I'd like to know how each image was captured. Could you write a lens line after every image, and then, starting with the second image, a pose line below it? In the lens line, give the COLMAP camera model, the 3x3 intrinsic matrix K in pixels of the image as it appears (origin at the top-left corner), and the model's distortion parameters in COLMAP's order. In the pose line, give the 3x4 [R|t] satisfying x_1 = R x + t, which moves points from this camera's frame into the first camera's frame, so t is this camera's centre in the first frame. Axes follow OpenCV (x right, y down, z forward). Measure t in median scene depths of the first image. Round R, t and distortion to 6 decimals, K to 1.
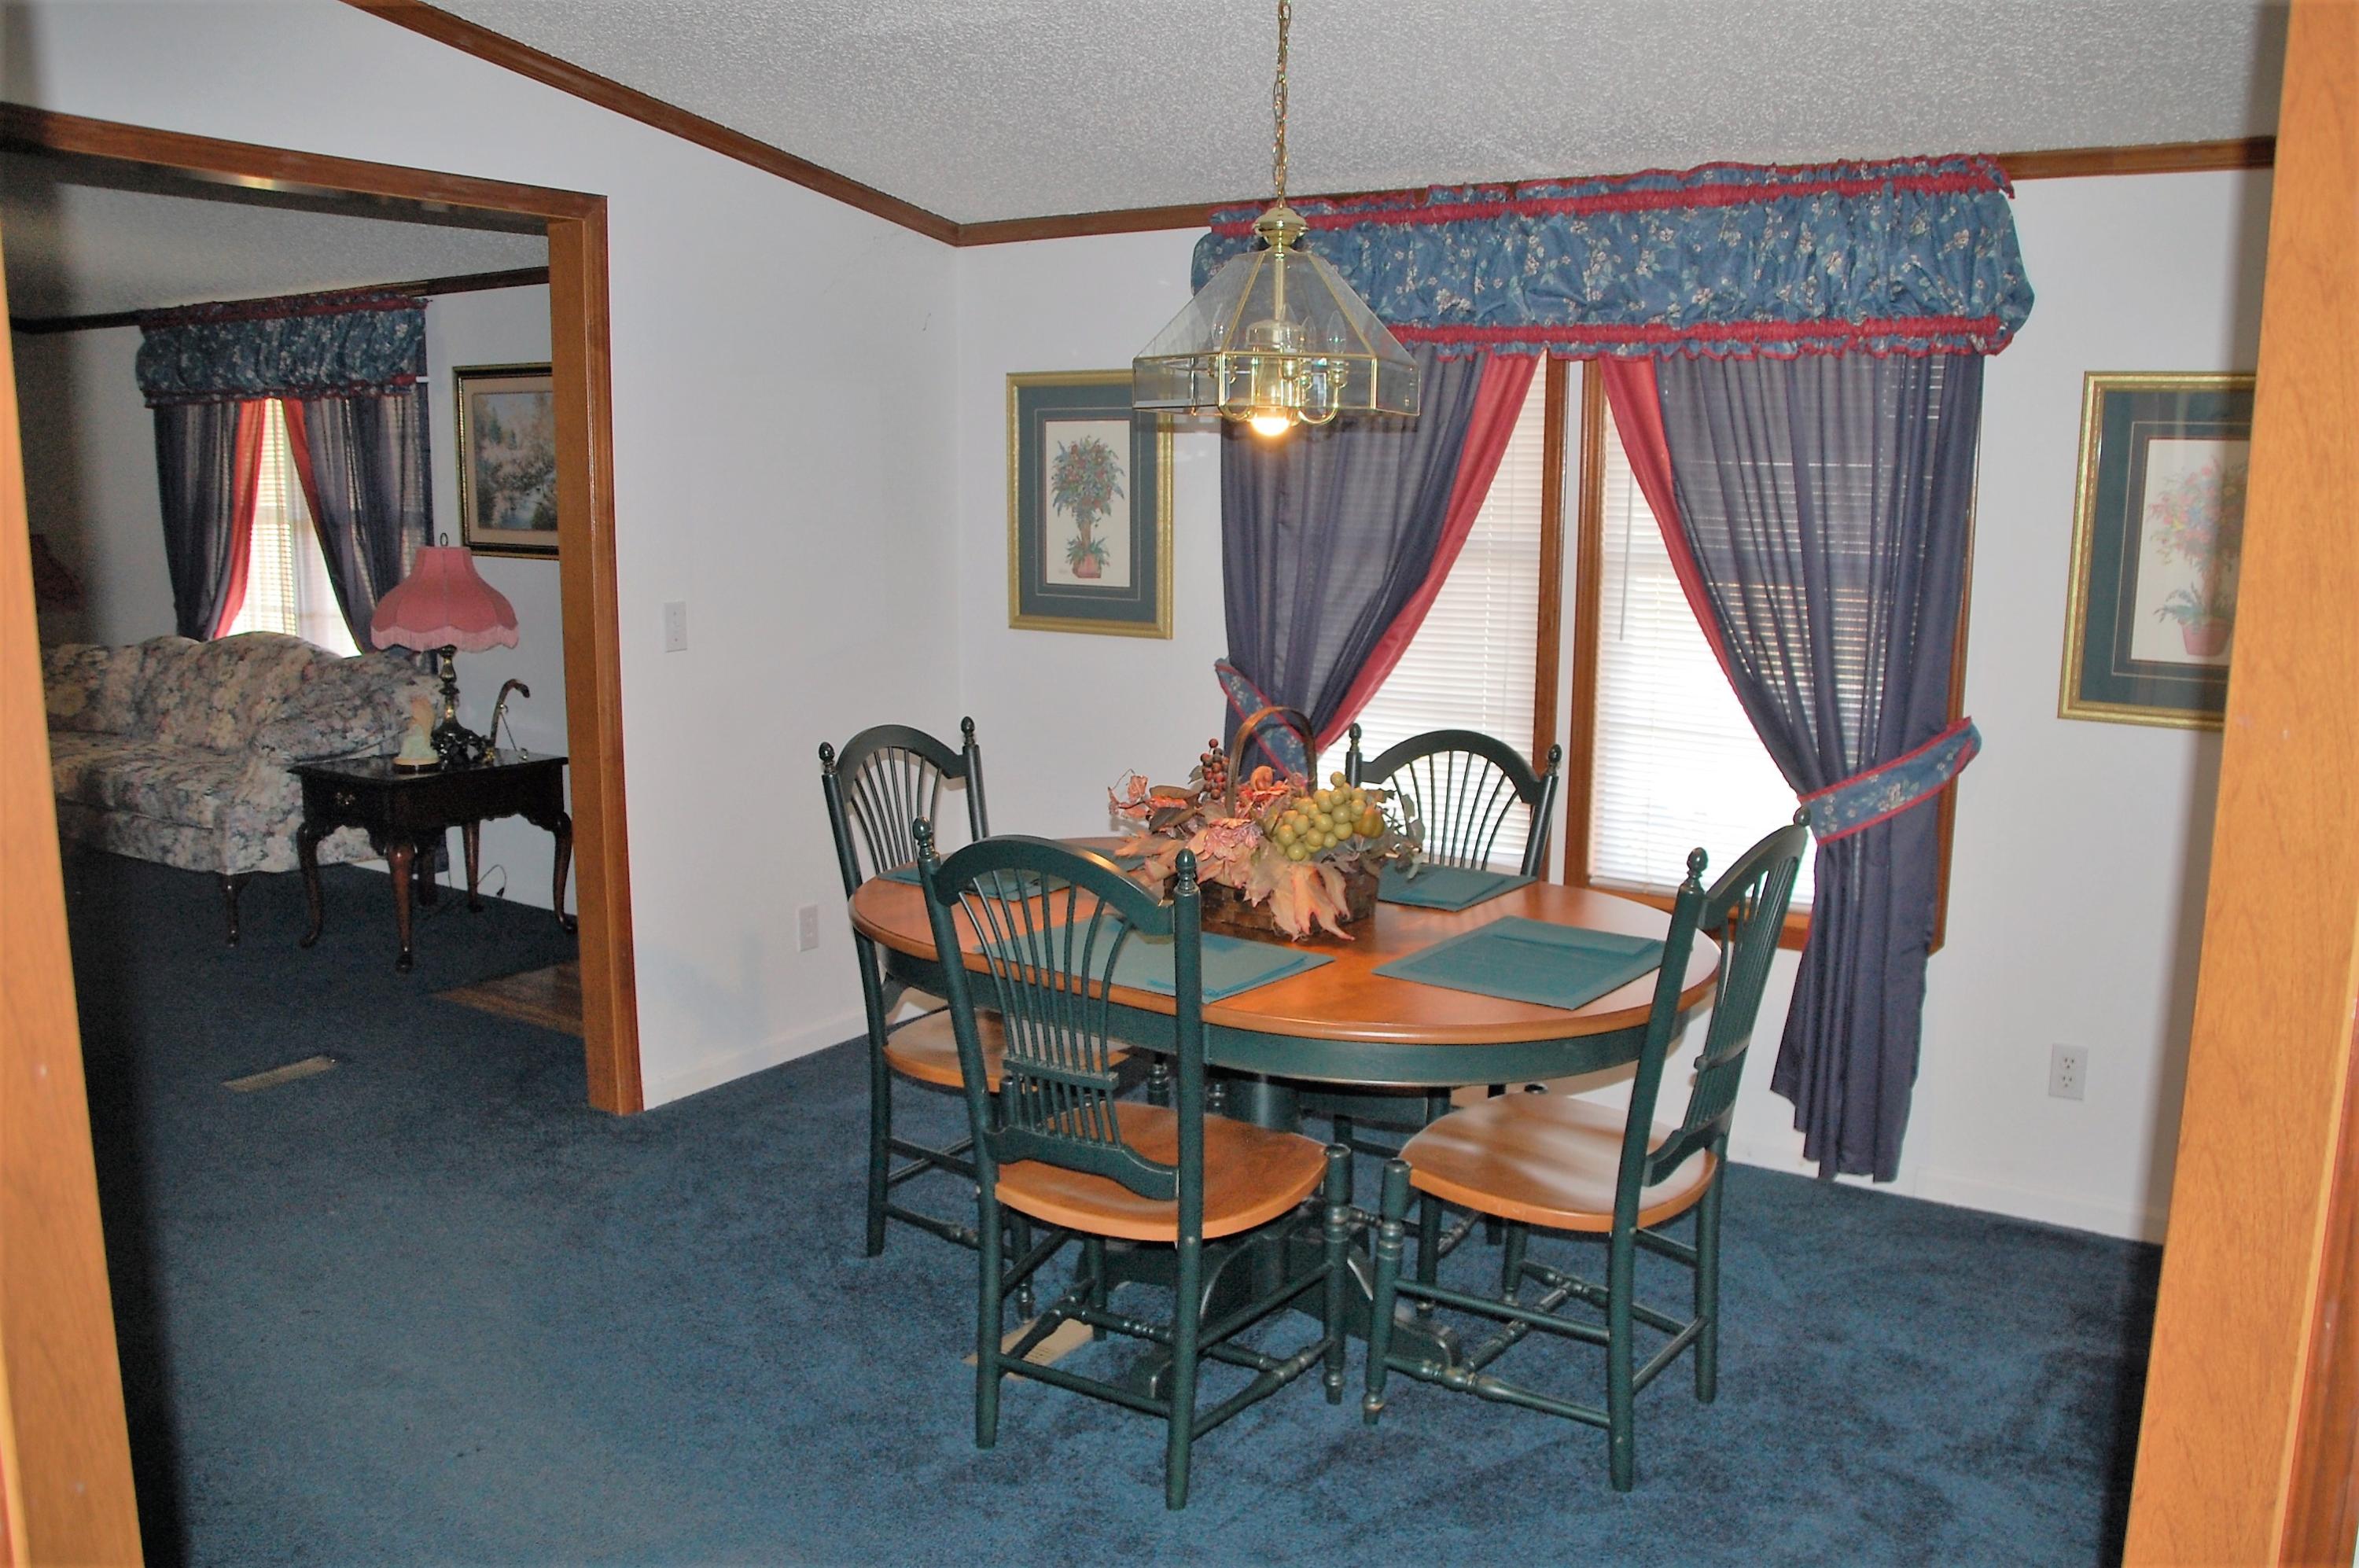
lens RADIAL K [[1867.2, 0, 1207.8], [0, 1867.2, 816.9], [0, 0, 1]] dist [-0.174476, 0.132673]
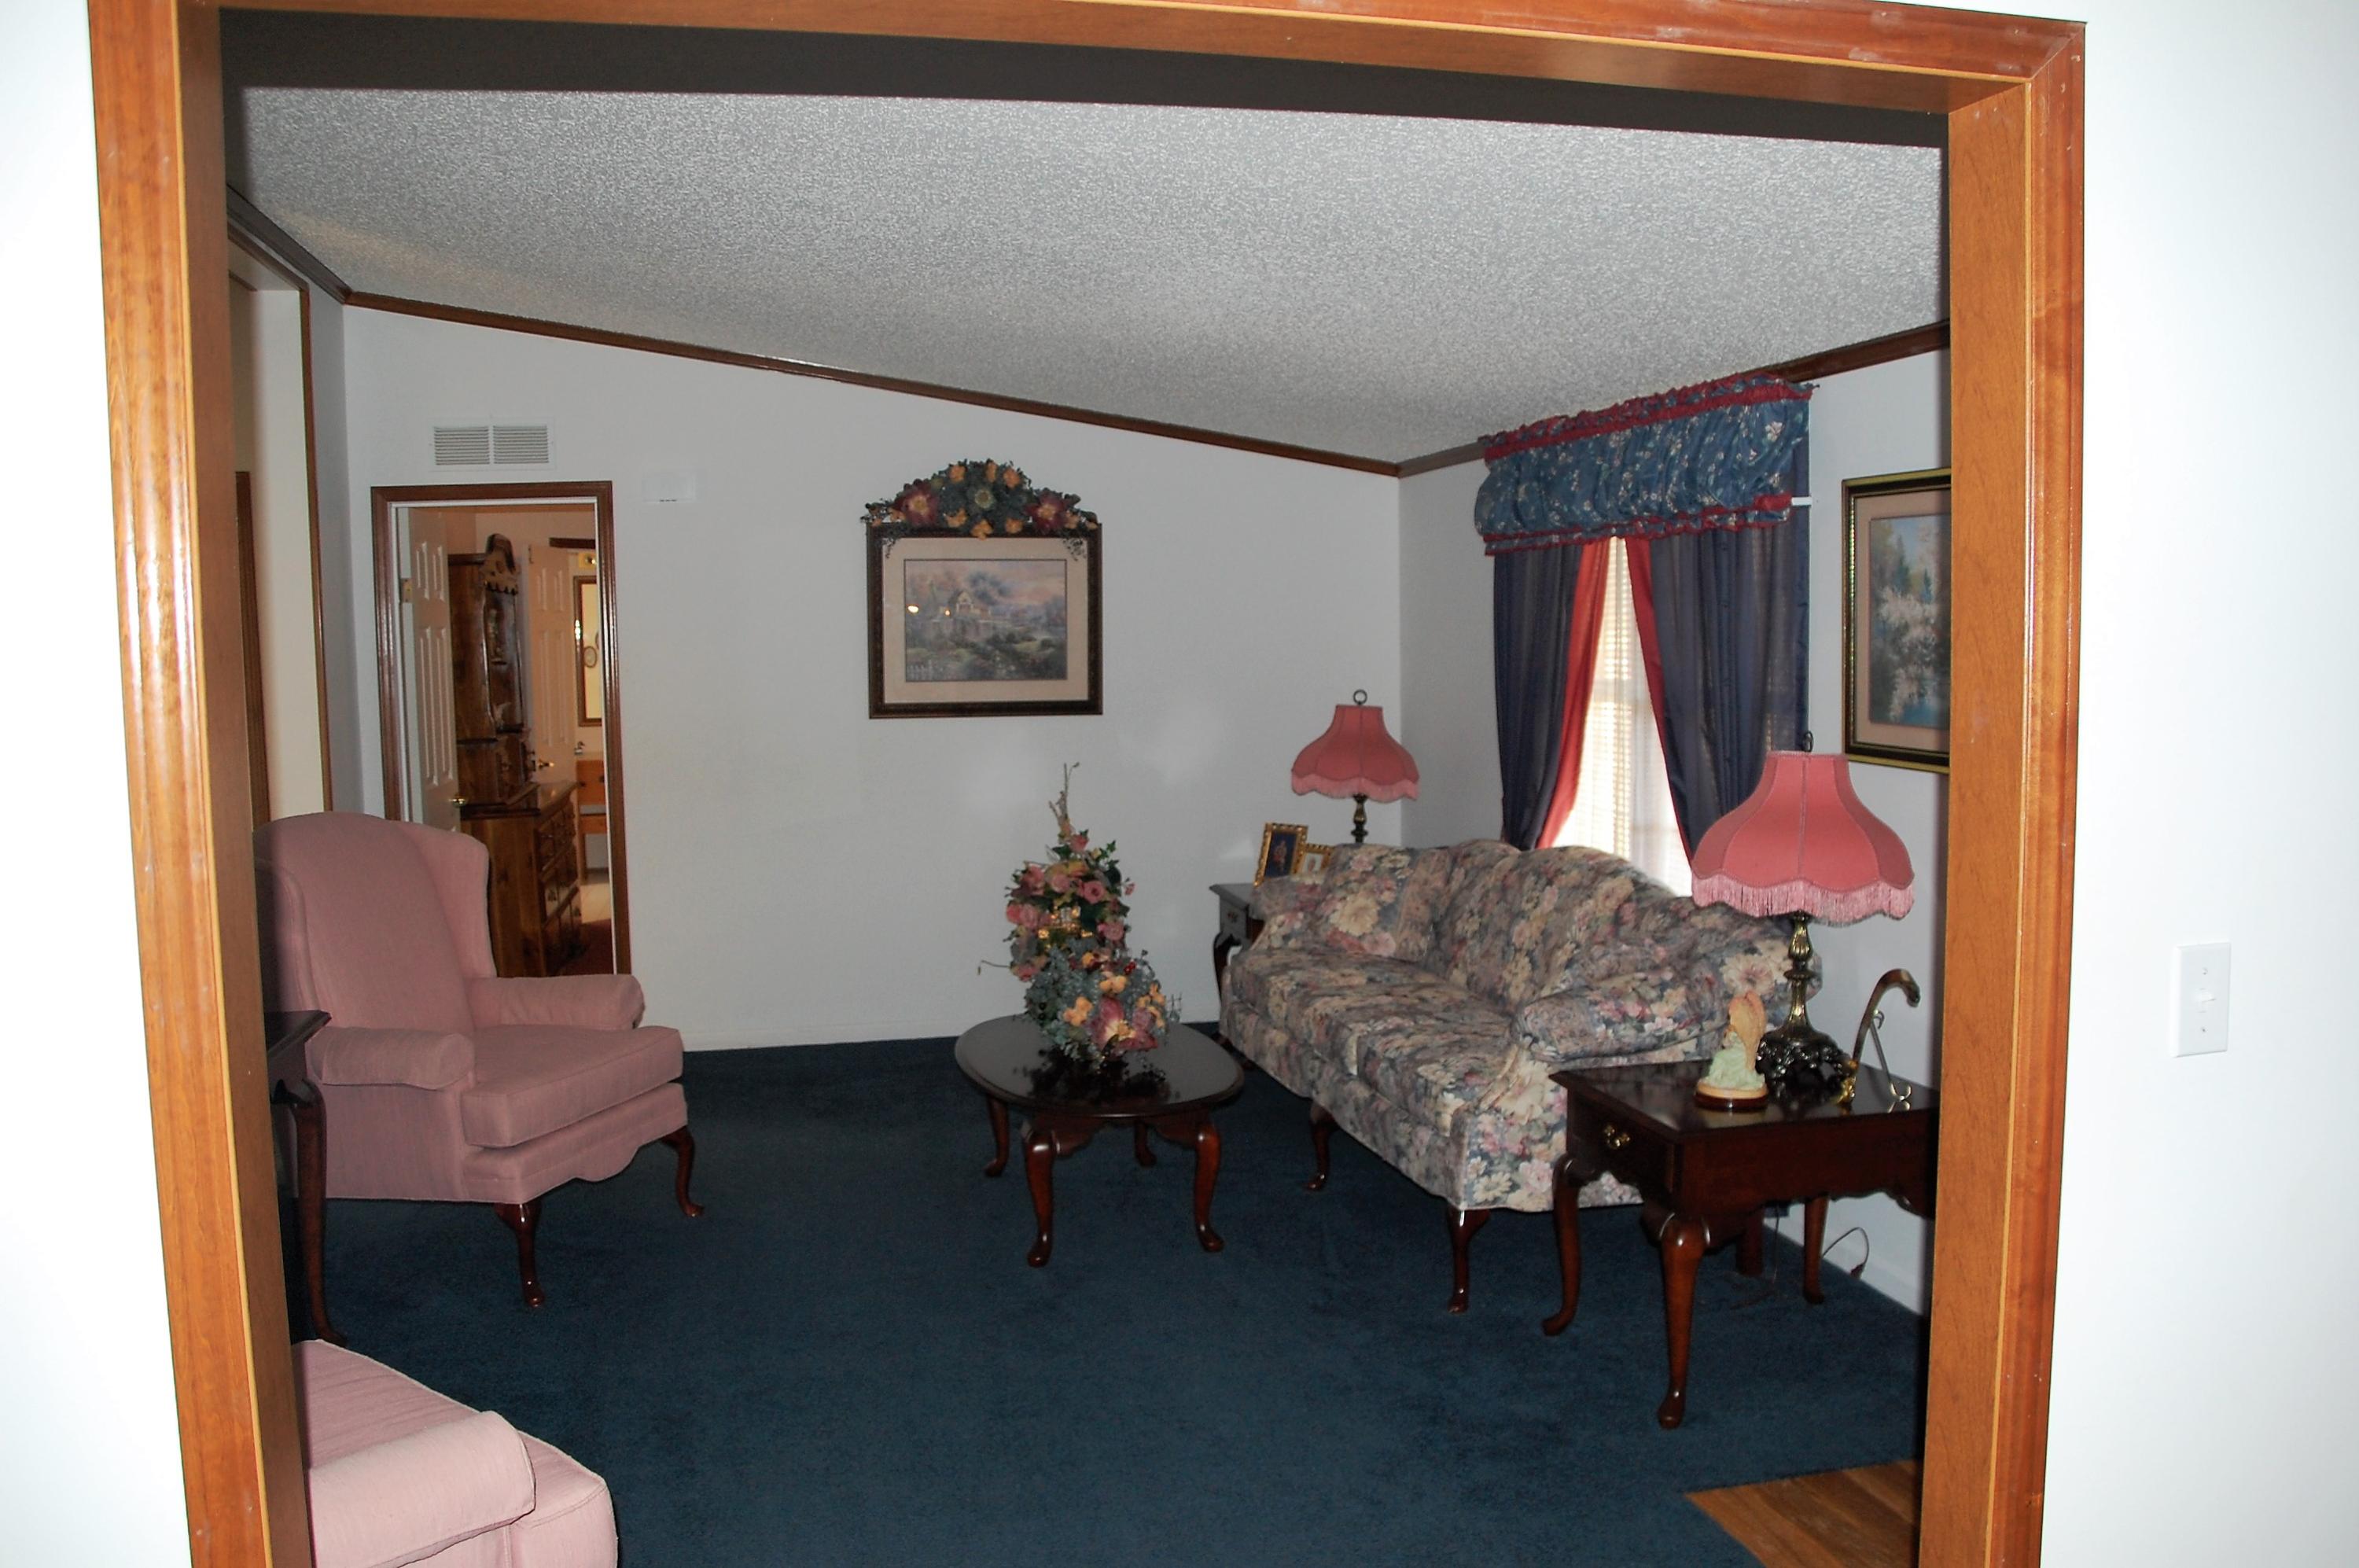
lens RADIAL K [[1867.2, 0, 1207.8], [0, 1867.2, 816.9], [0, 0, 1]] dist [-0.174476, 0.132673]
pose [[0.722279, 0.044816, -0.690149, -0.117028], [-0.102997, 0.993740, -0.043261, -0.072098], [0.683890, 0.102330, 0.722373, 0.363918]]
